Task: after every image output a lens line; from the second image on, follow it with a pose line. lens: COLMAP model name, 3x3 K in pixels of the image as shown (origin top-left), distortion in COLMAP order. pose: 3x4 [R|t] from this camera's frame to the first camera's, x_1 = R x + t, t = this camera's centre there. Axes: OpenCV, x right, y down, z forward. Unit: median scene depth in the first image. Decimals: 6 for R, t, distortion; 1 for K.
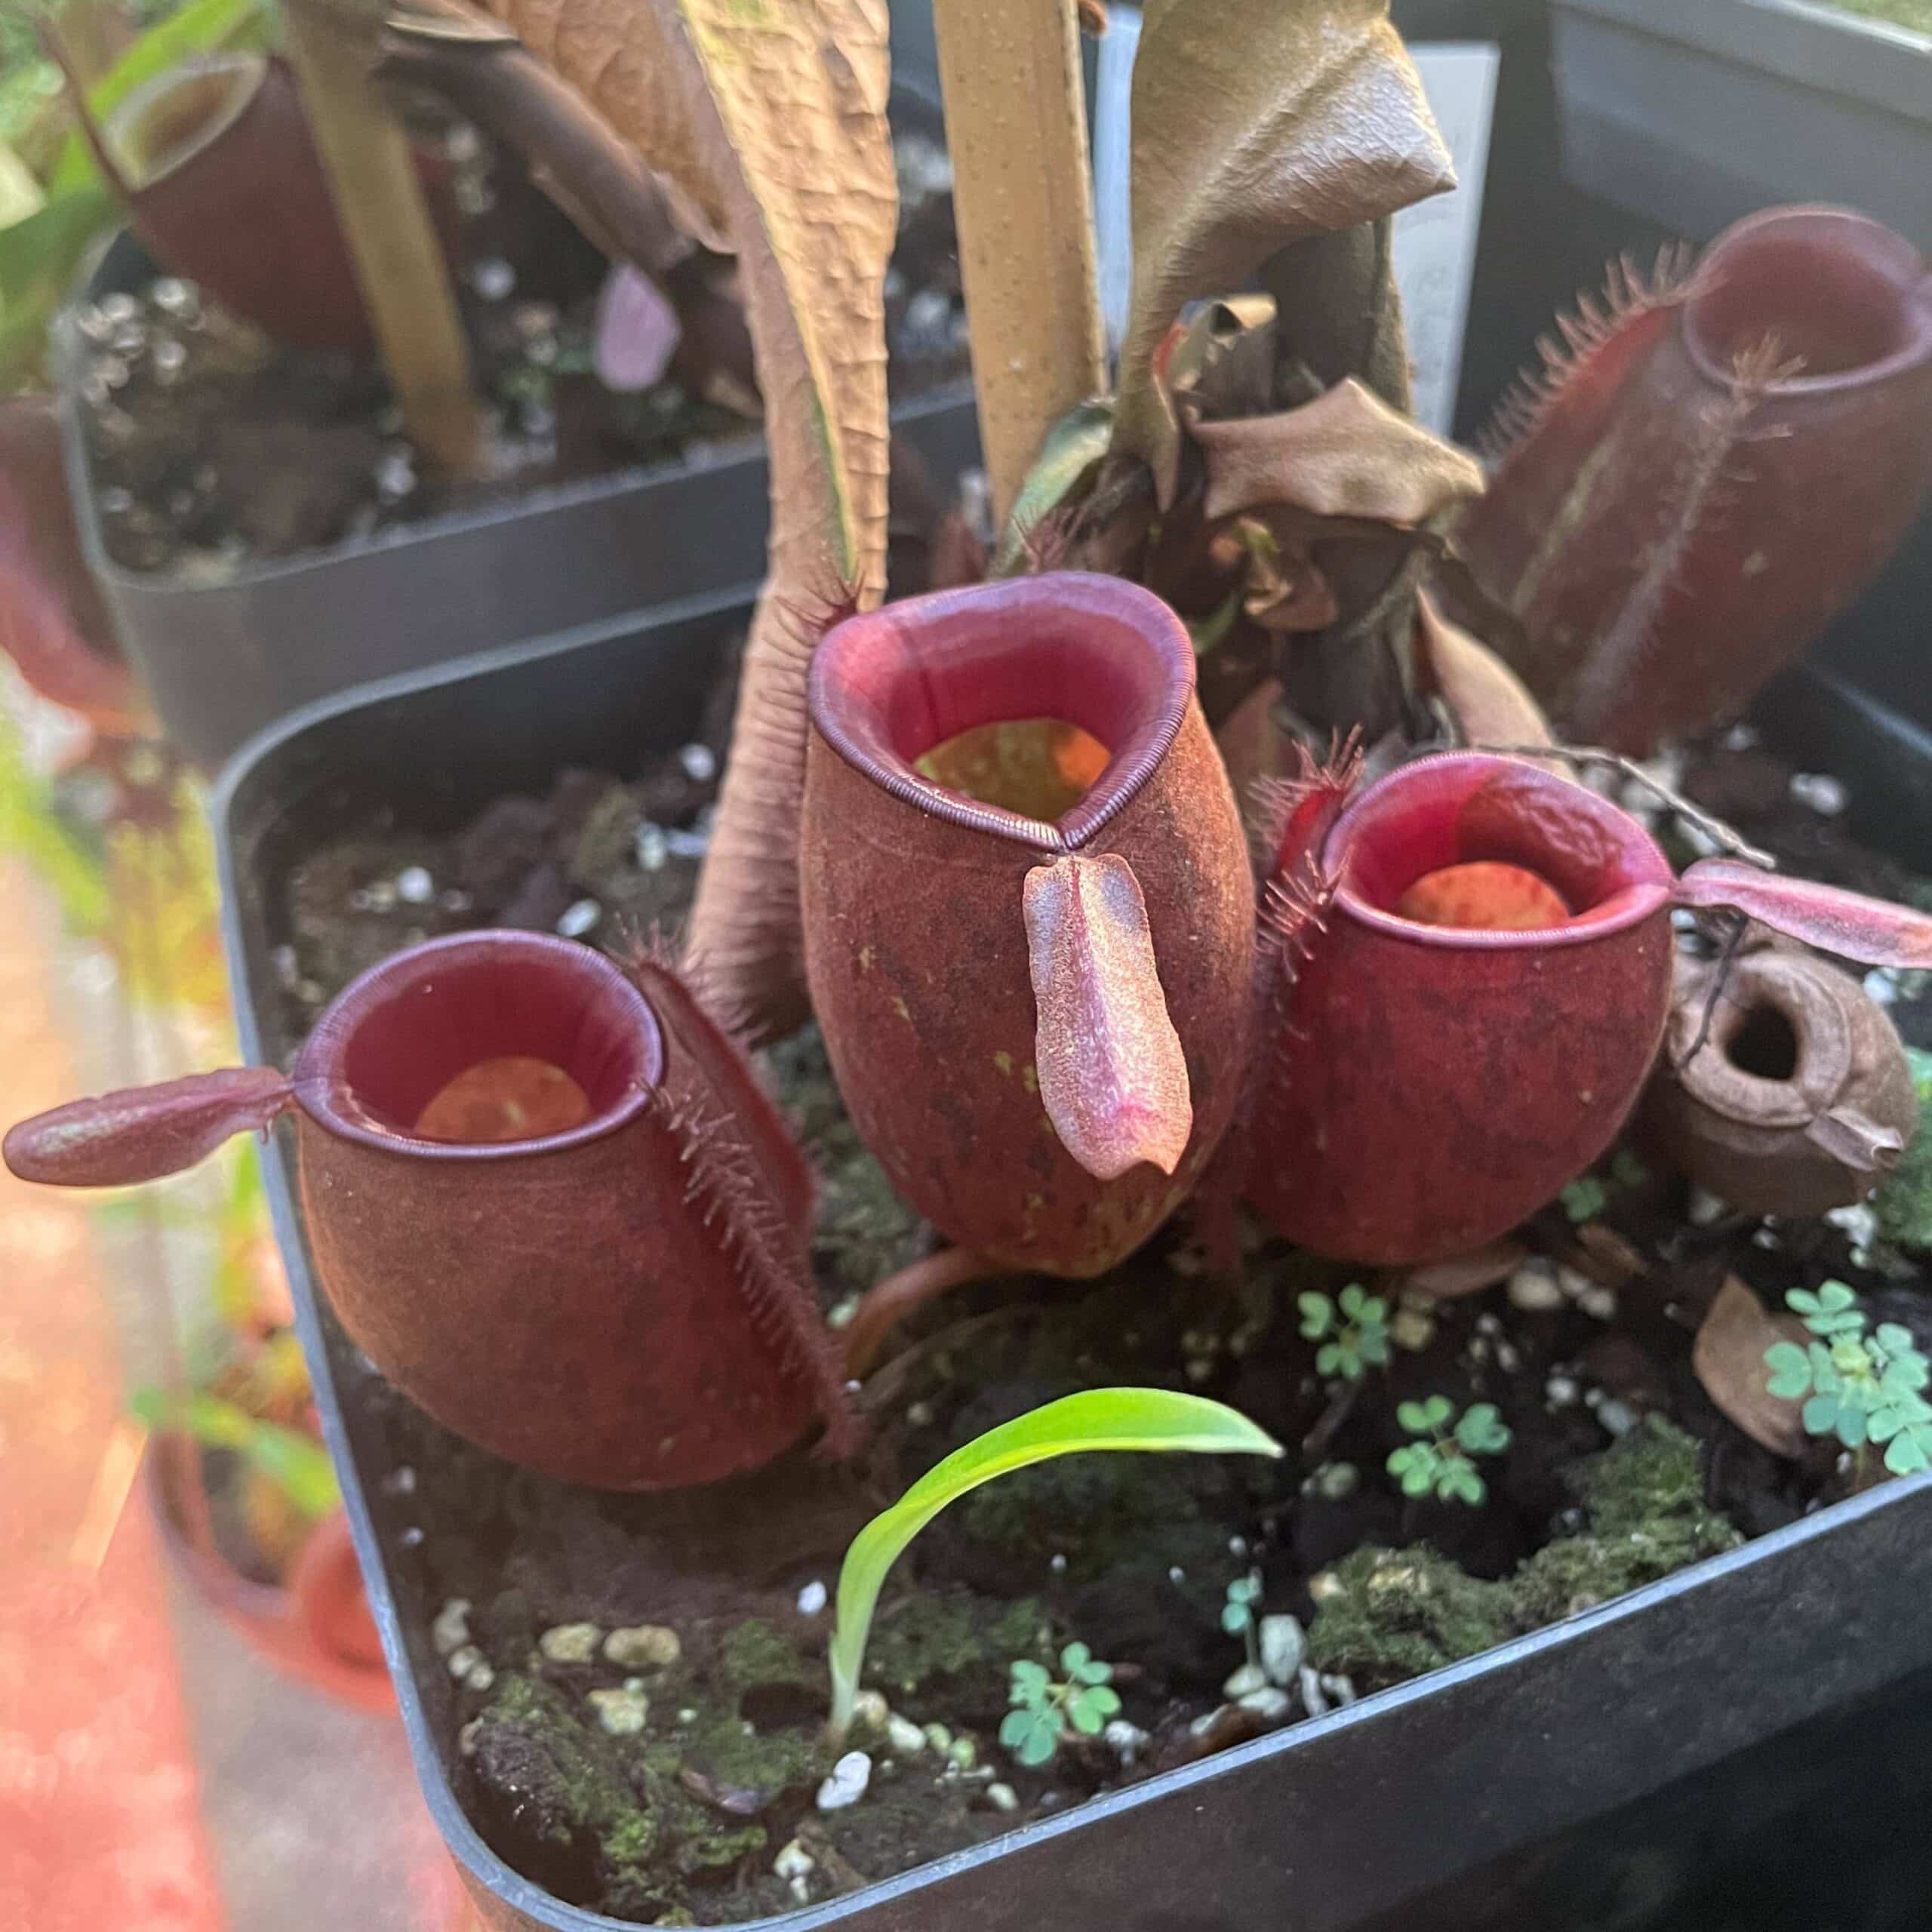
lens RADIAL K [[2089.3, 0, 966.0], [0, 2089.3, 966.0], [0, 0, 1]] dist [0.039993, -0.005577]
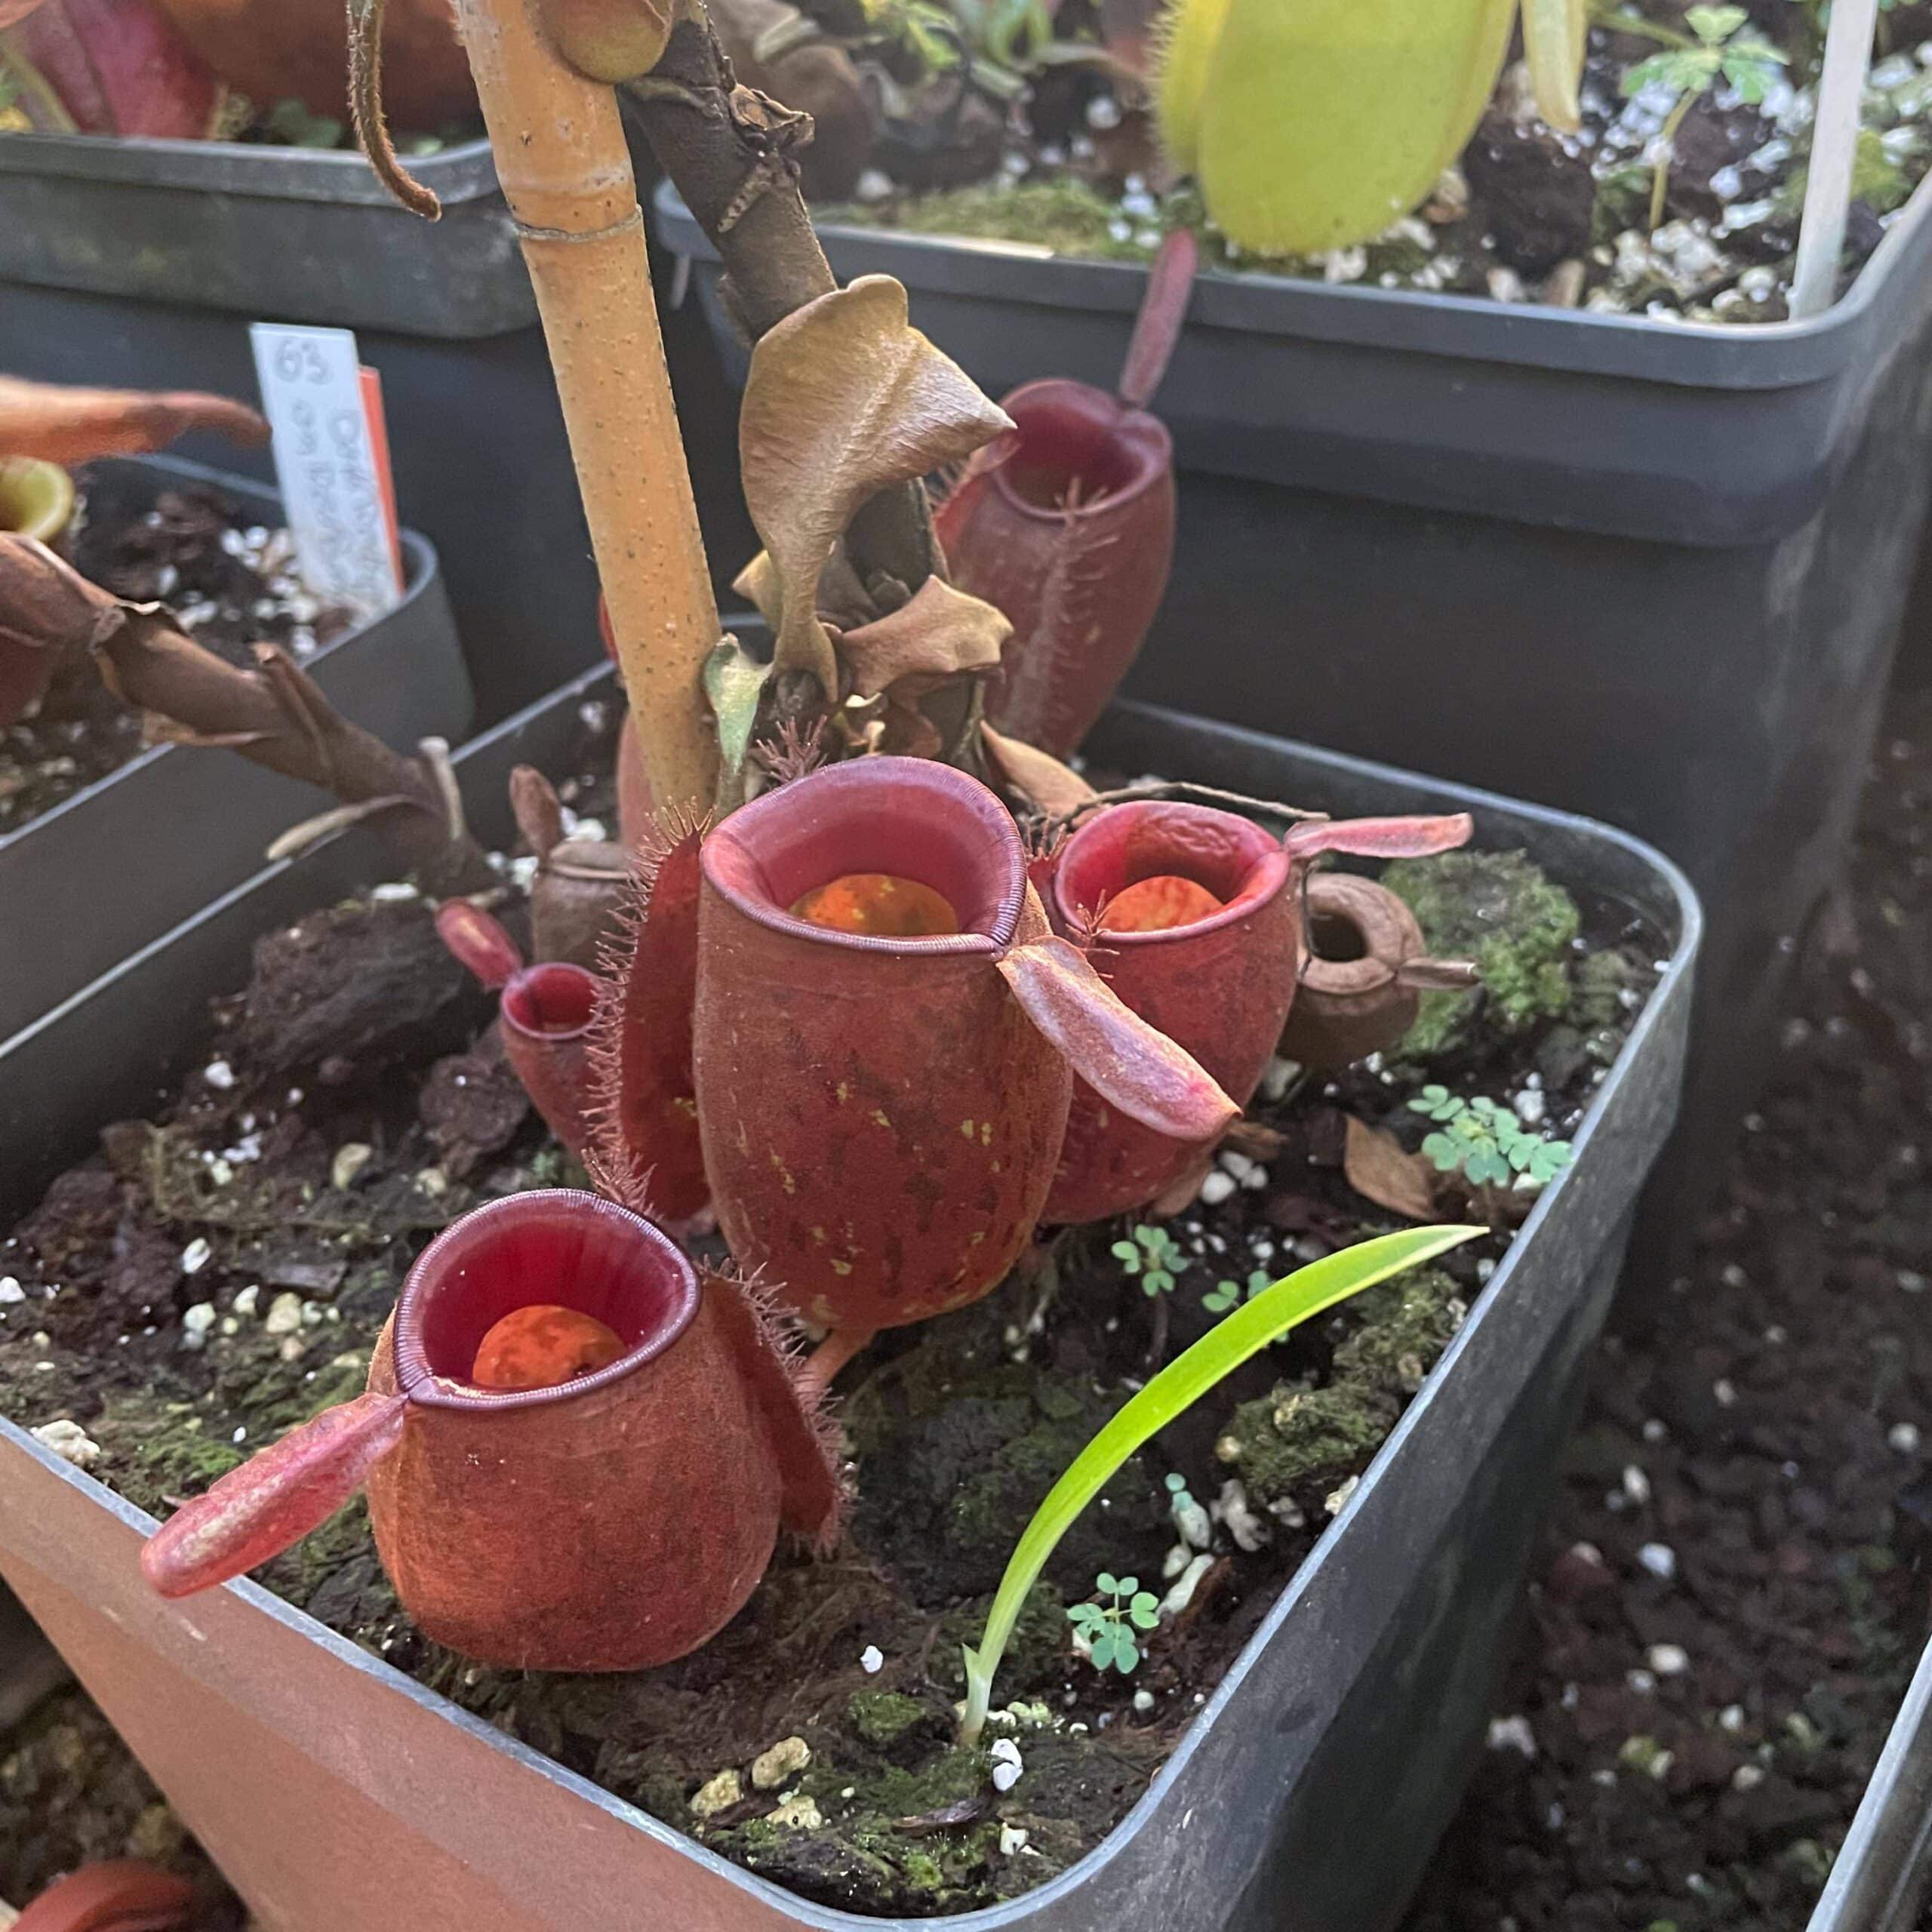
lens RADIAL K [[2065.9, 0, 966.1], [0, 2065.9, 831.4], [0, 0, 1]] dist [0.172792, -0.437365]
pose [[0.832318, -0.294972, 0.469295, -0.459804], [0.353753, 0.934482, -0.040035, -0.064384], [-0.426738, 0.199336, 0.882134, -0.141411]]
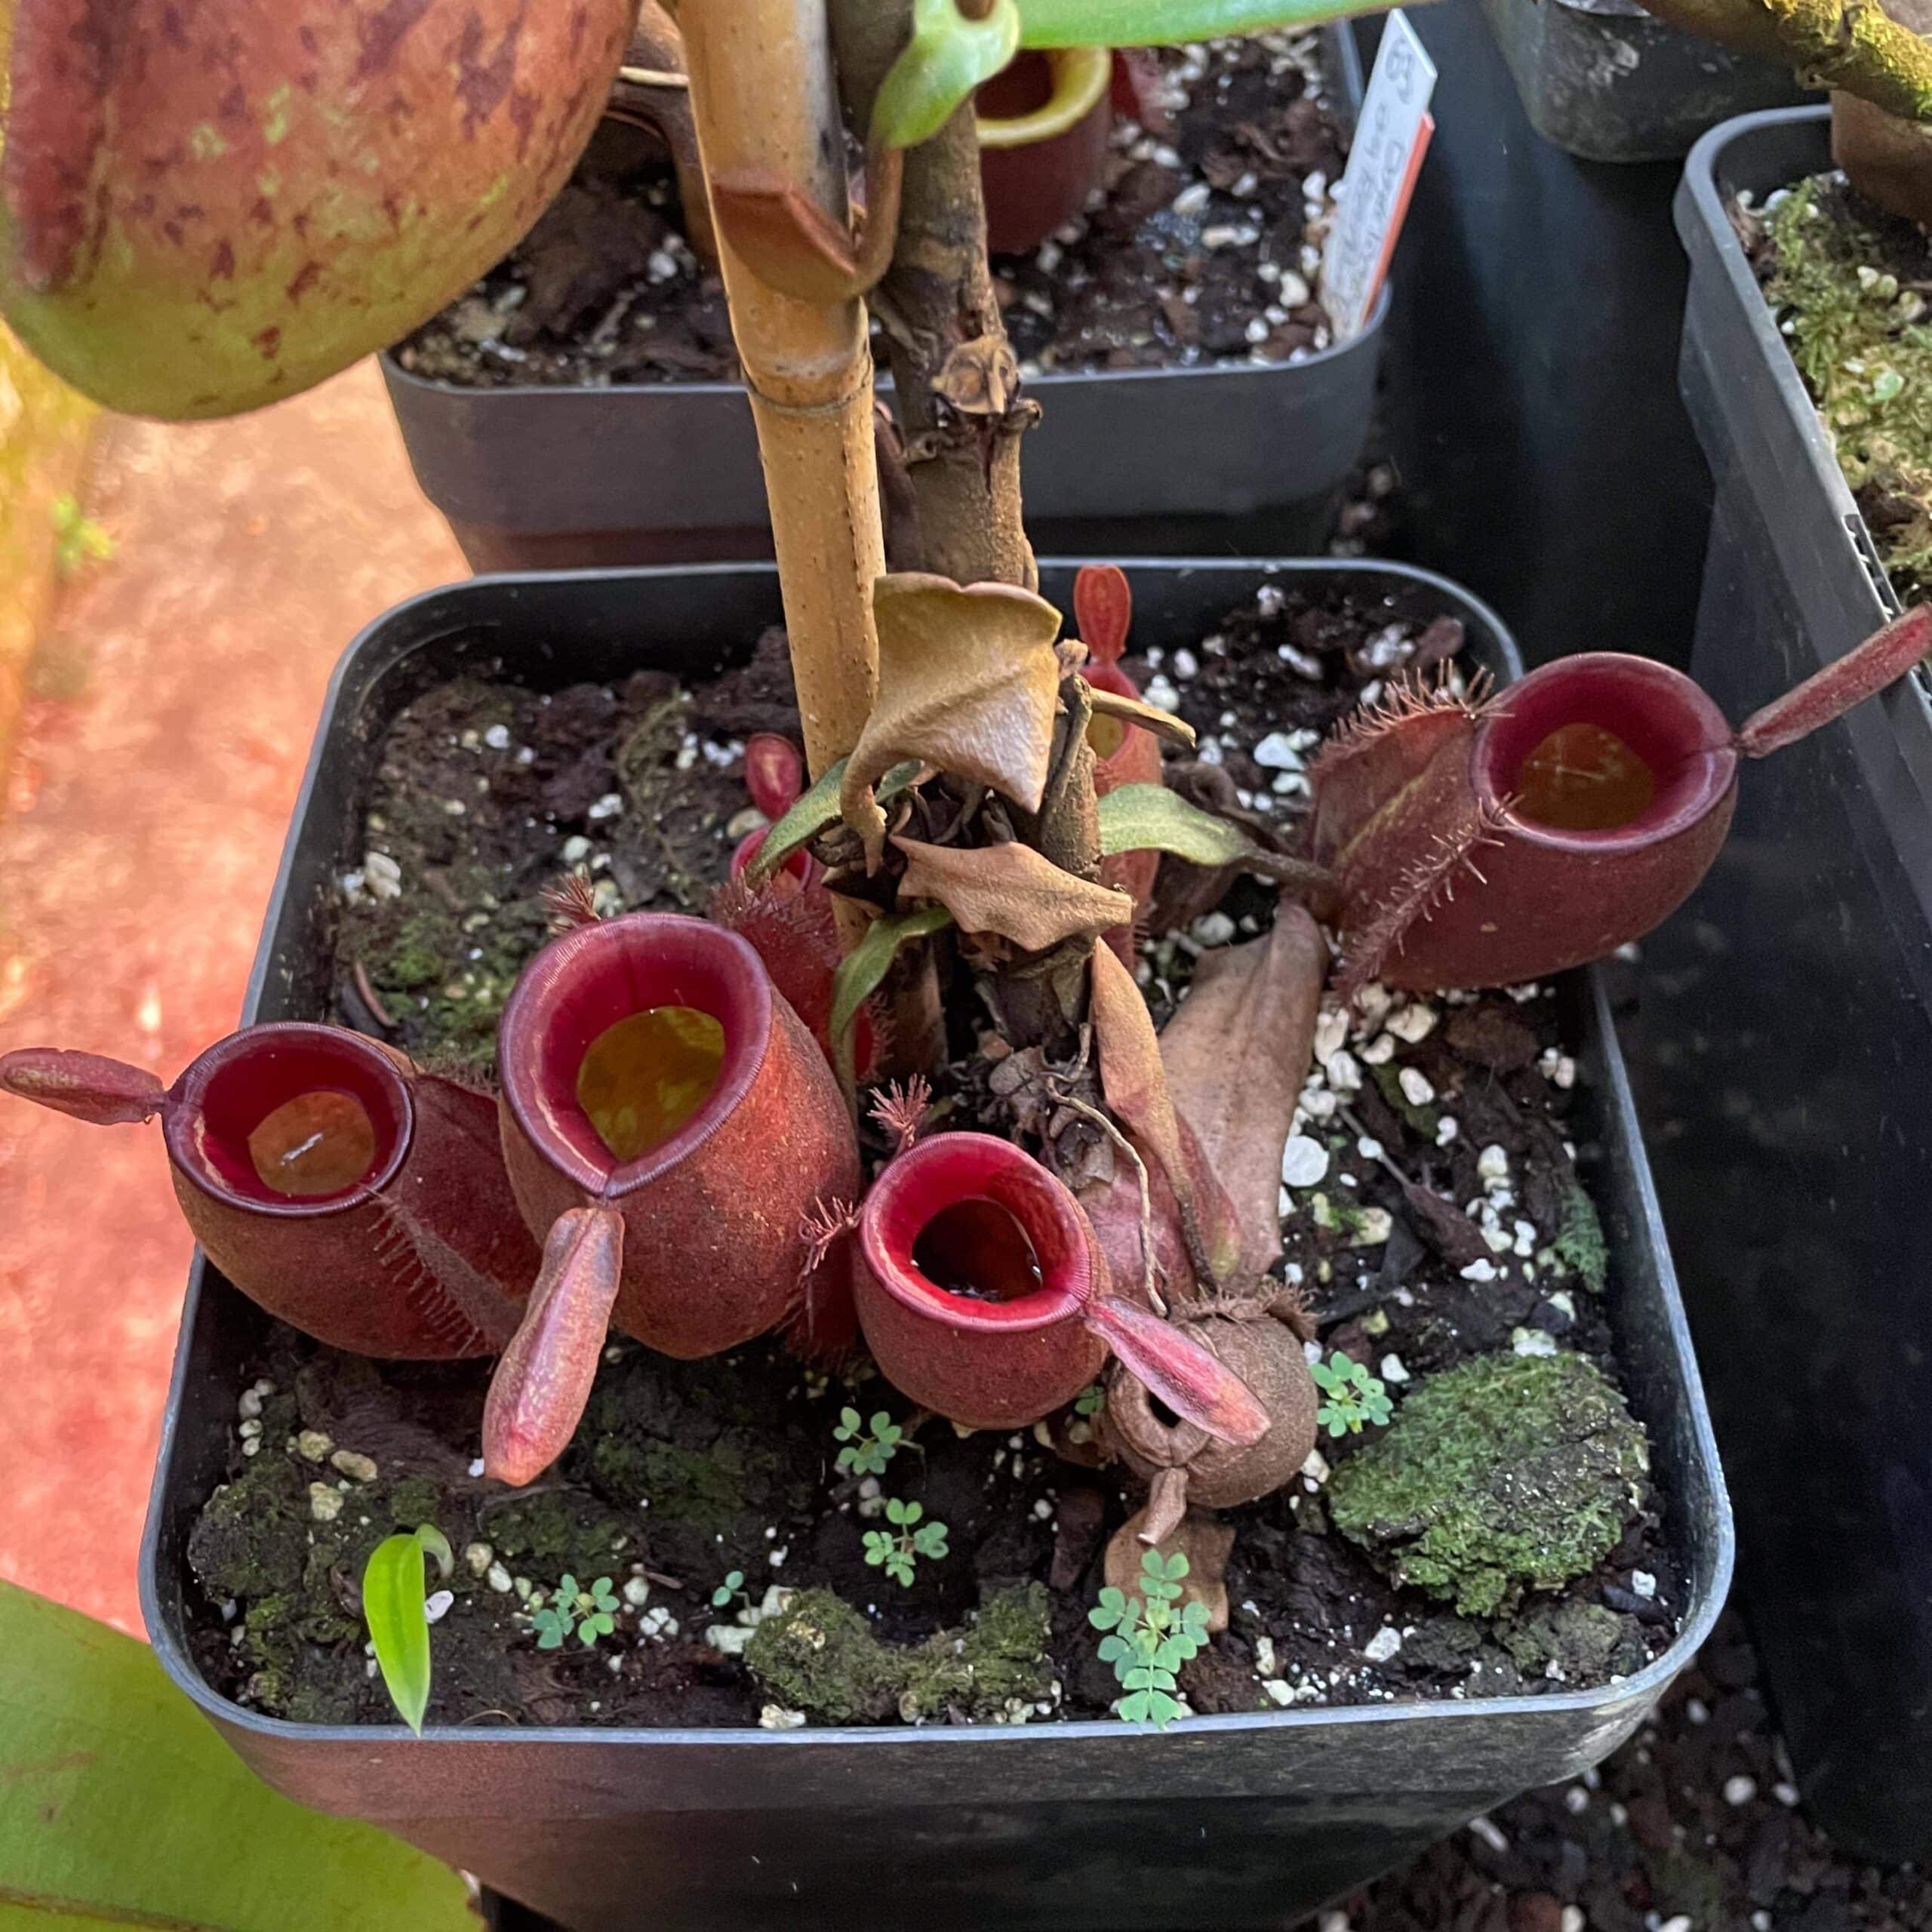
lens RADIAL K [[1990.0, 0, 966.0], [0, 1990.0, 966.0], [0, 0, 1]] dist [0.082486, -0.009688]
pose [[0.934884, 0.324903, -0.142933, 0.346623], [-0.272534, 0.915029, 0.297400, -0.552267], [0.227414, -0.239080, 0.943993, -0.168433]]
